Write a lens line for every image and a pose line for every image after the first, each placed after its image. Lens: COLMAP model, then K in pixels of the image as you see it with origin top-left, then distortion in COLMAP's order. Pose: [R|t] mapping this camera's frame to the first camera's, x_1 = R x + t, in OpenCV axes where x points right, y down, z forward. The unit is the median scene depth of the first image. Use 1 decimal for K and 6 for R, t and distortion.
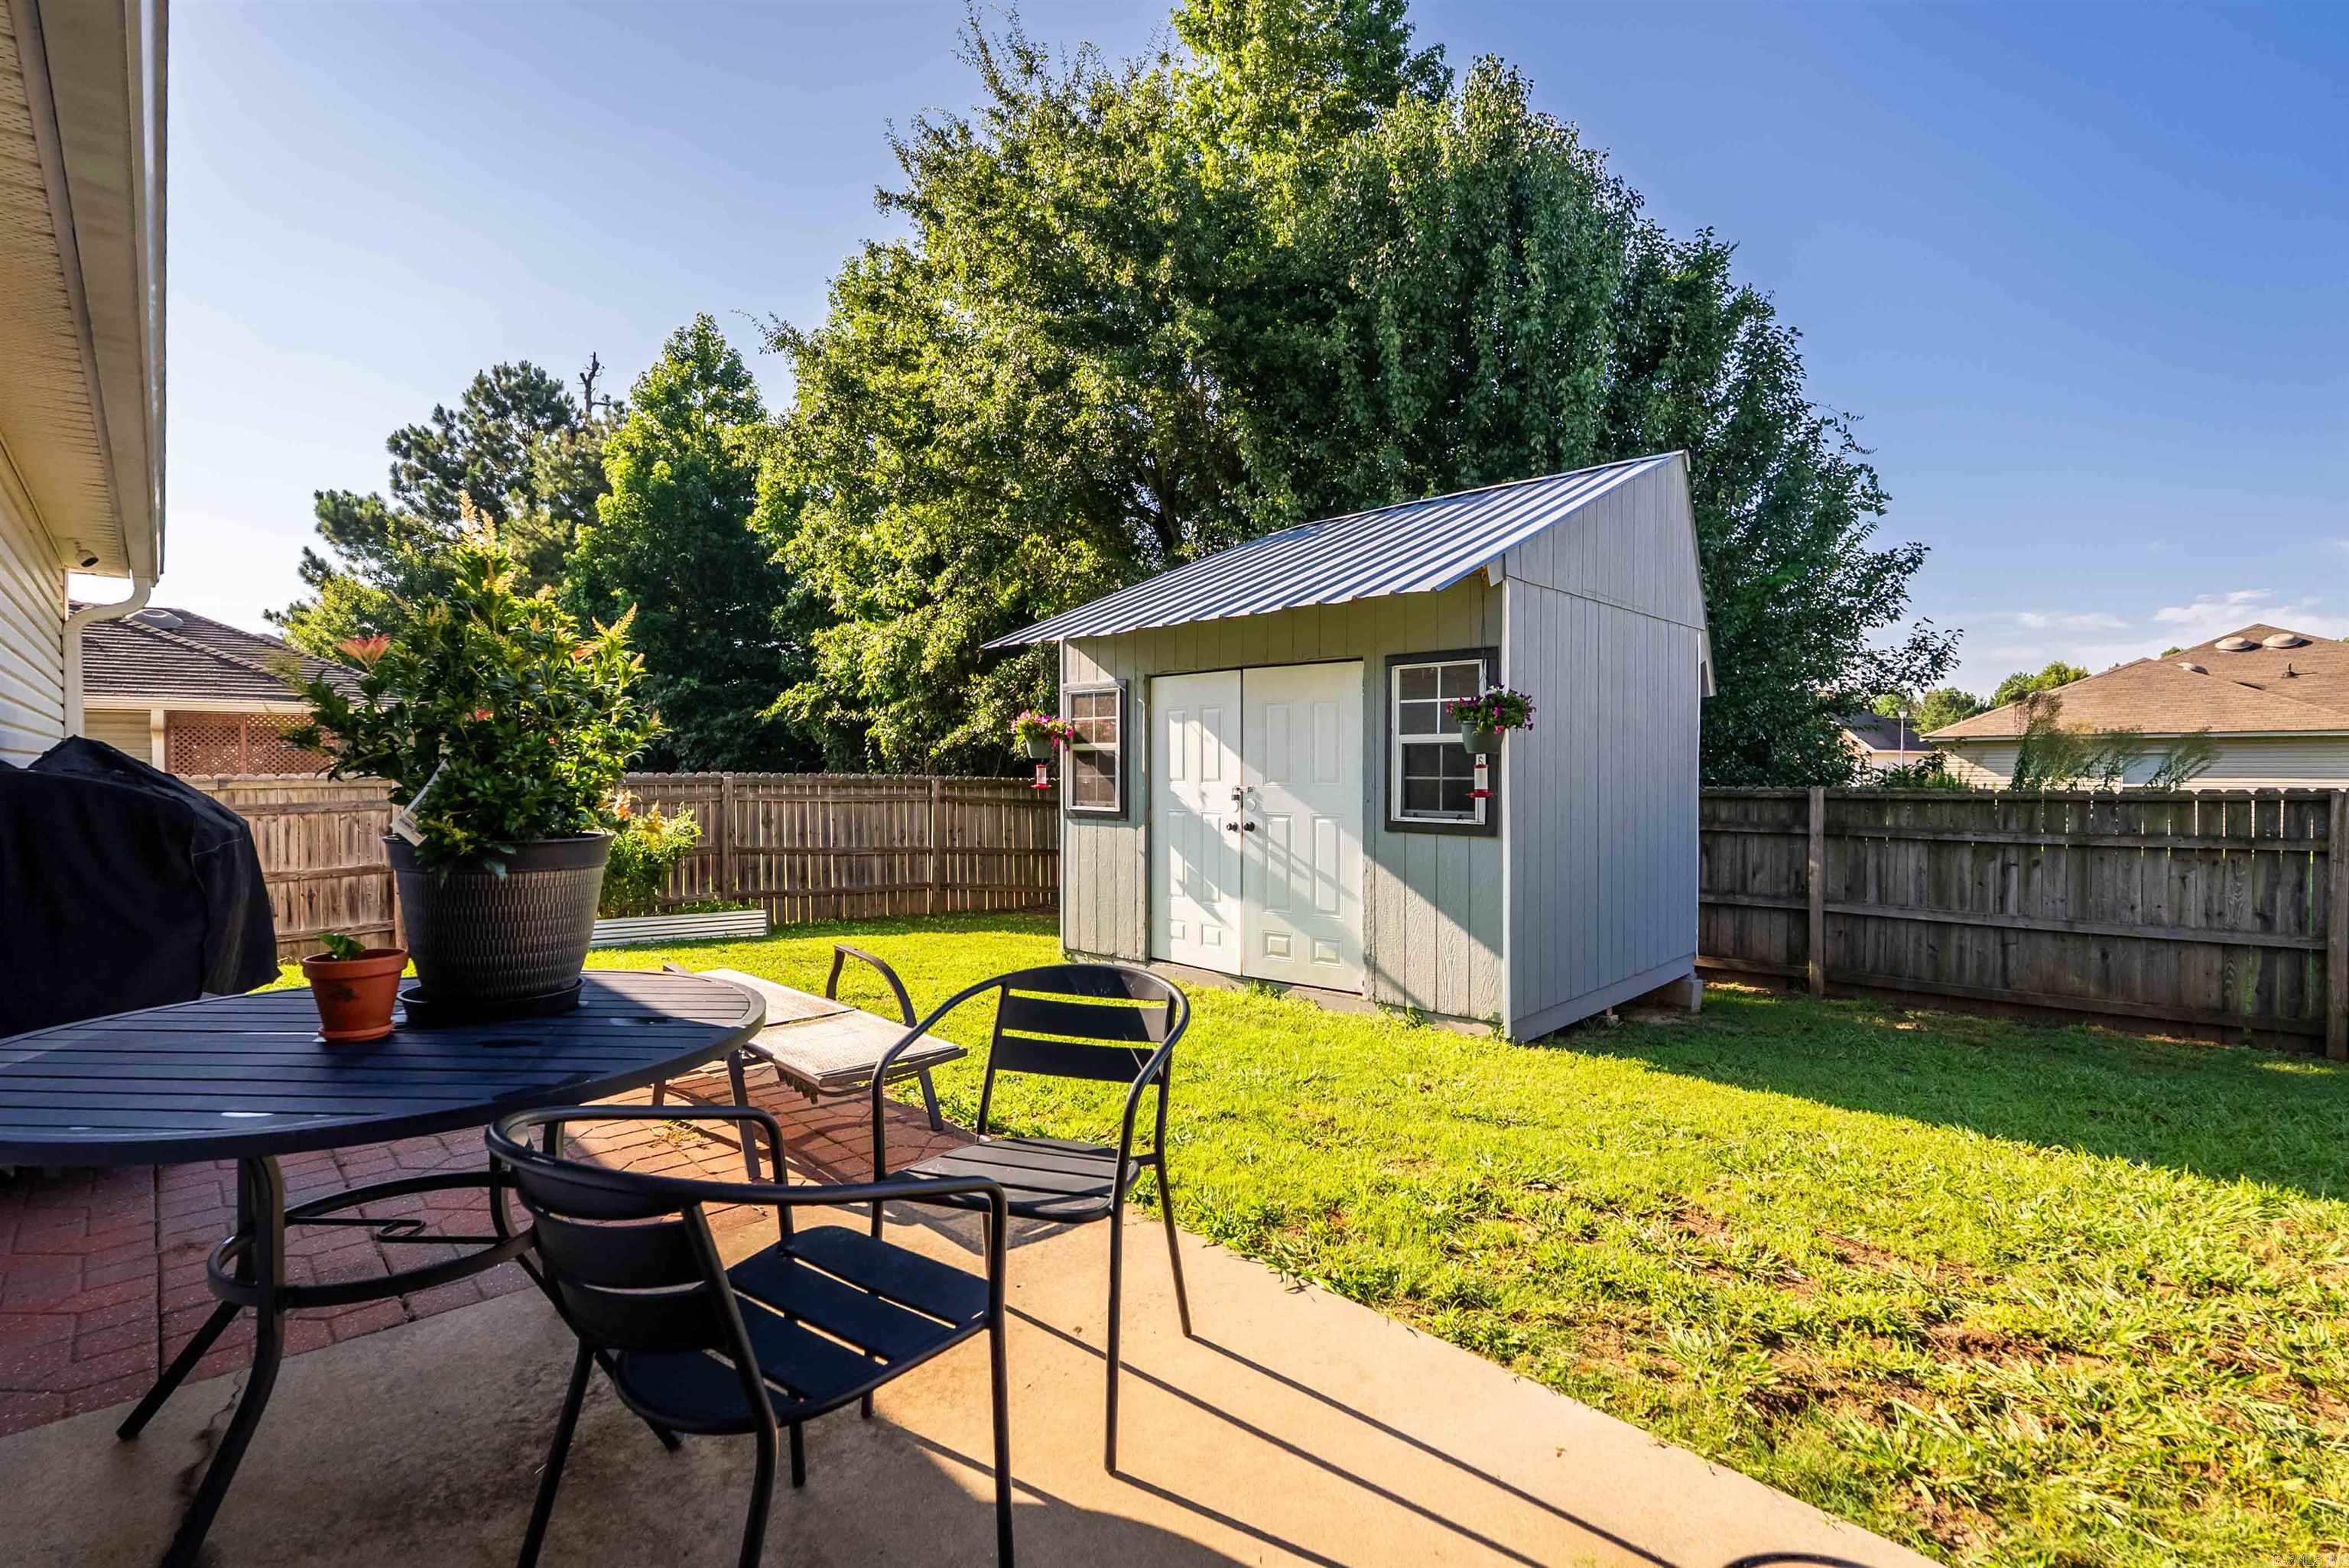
lens RADIAL K [[1076.7, 0, 1174.5], [0, 1076.7, 784.0], [0, 0, 1]] dist [-0.000098, 0.000474]
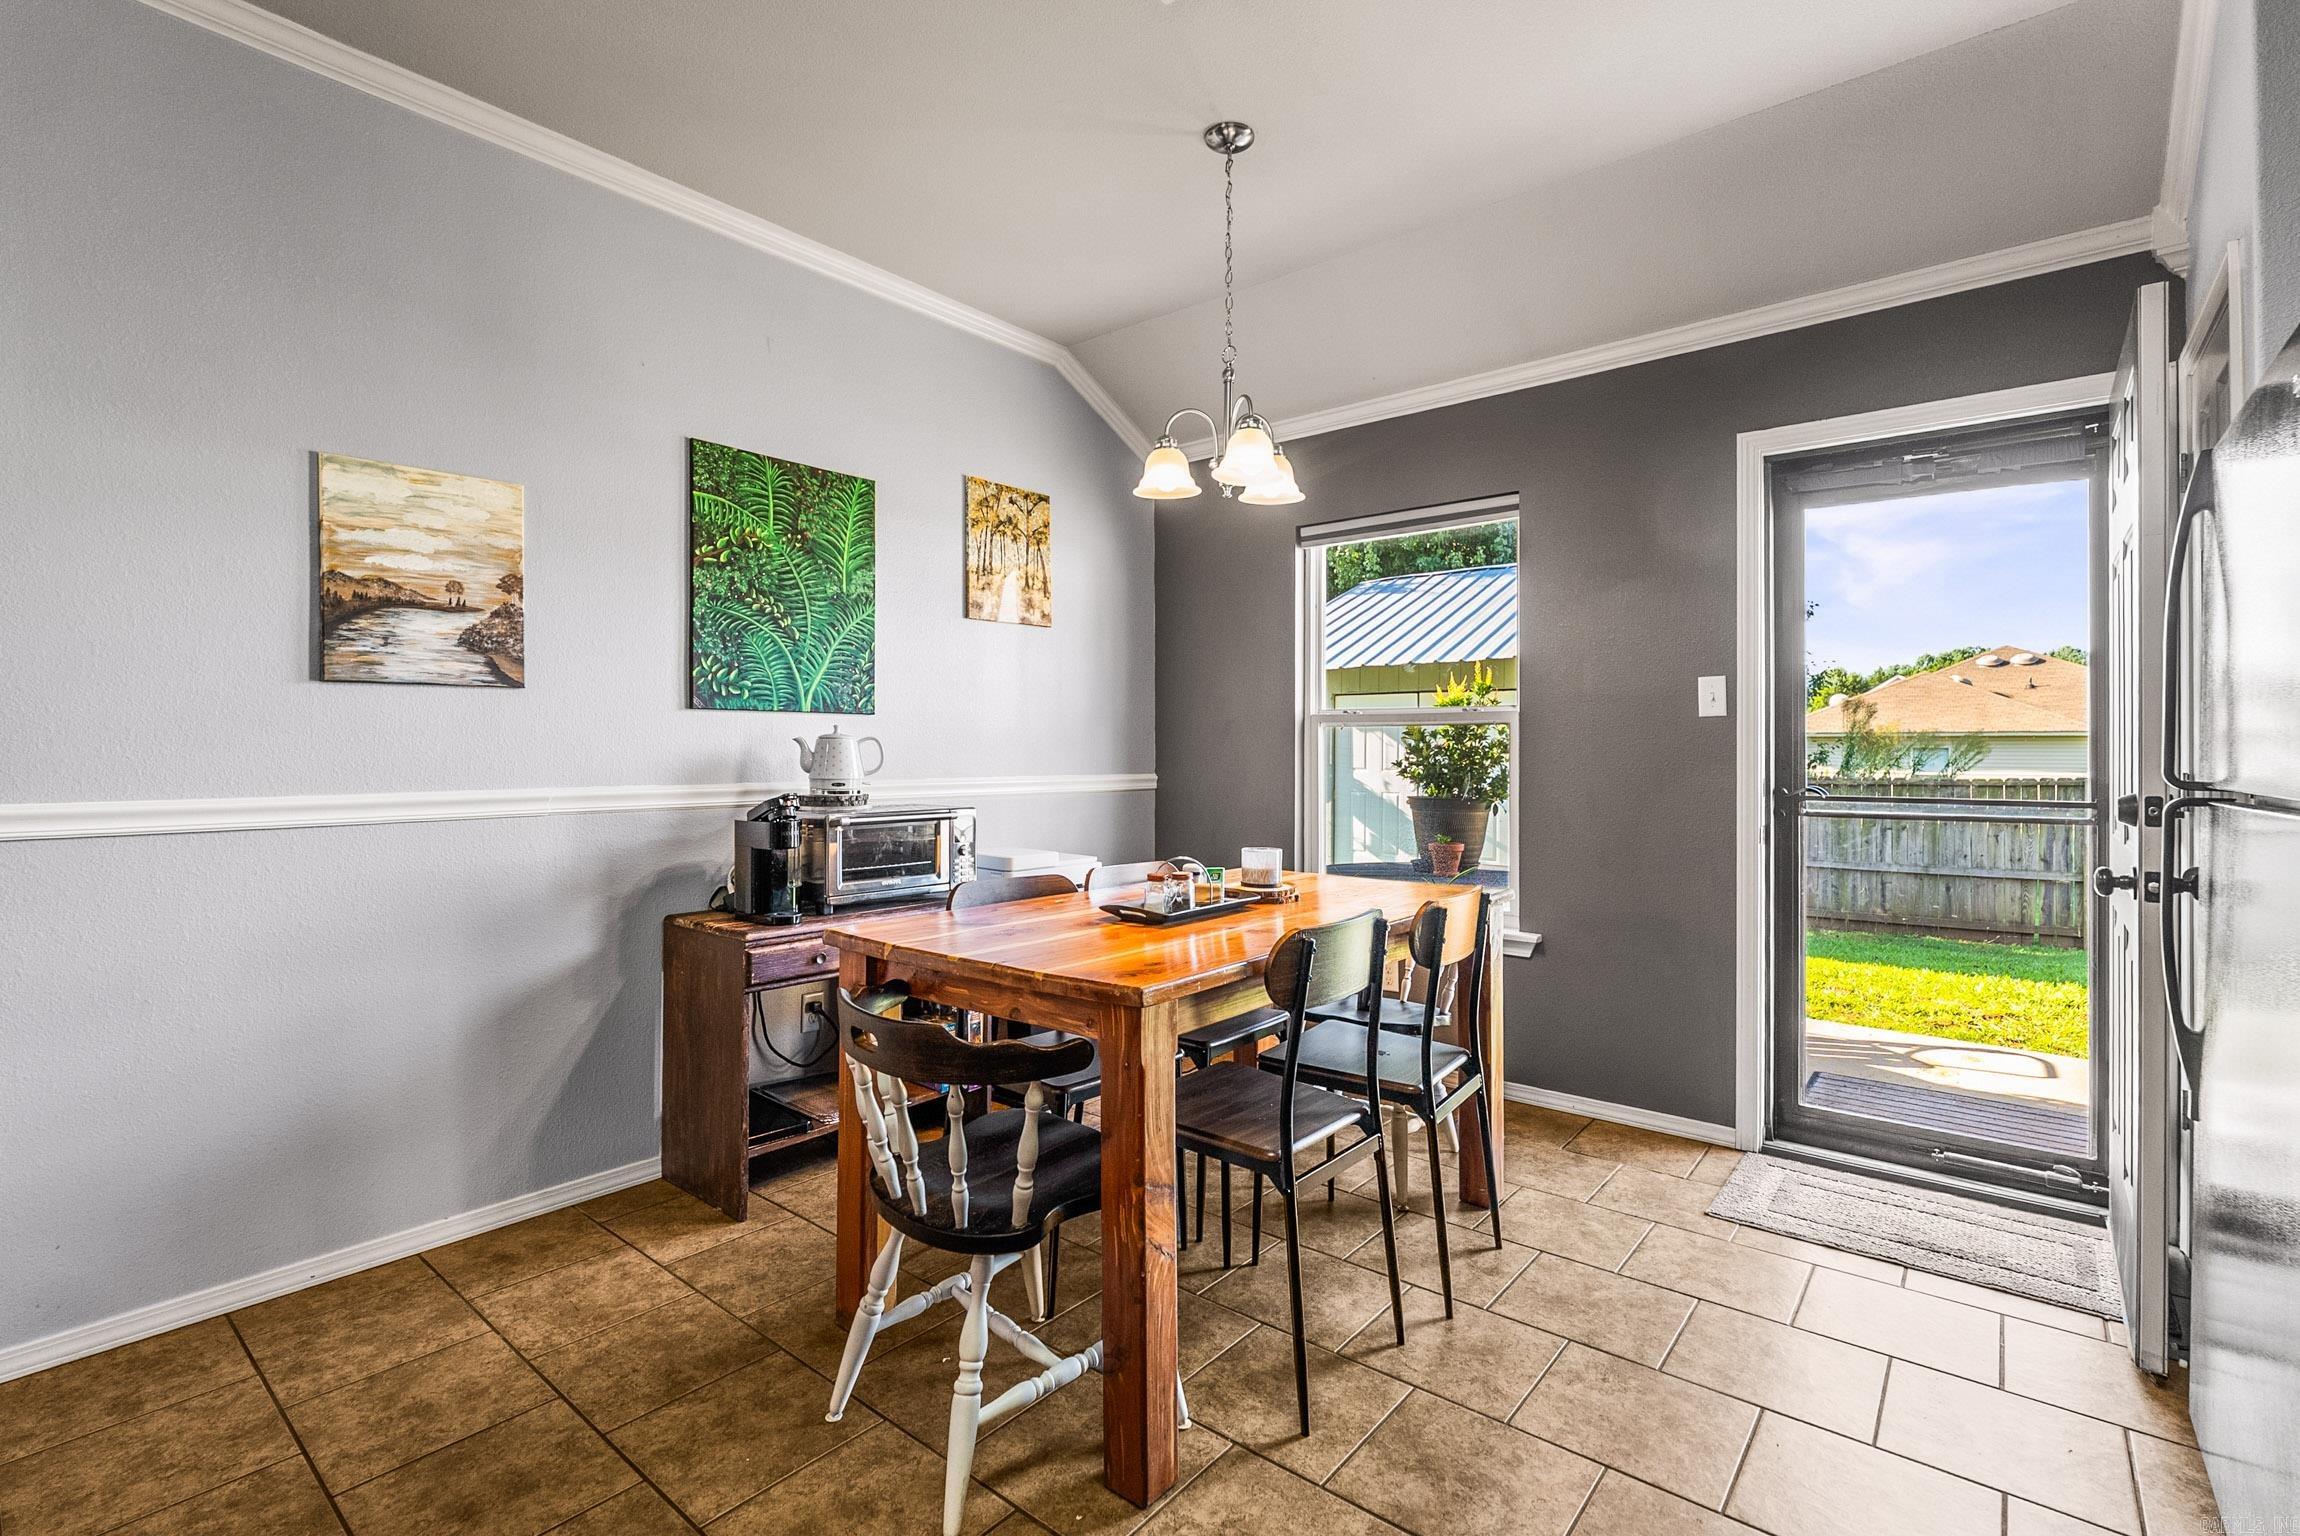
lens RADIAL K [[1025.4, 0, 1157.7], [0, 1025.4, 748.0], [0, 0, 1]] dist [-0.009068, 0.000425]
pose [[0.994908, 0.005144, 0.100660, -0.350114], [-0.002977, 0.999761, -0.021661, -0.001677], [-0.100748, 0.021251, 0.994685, -0.282952]]
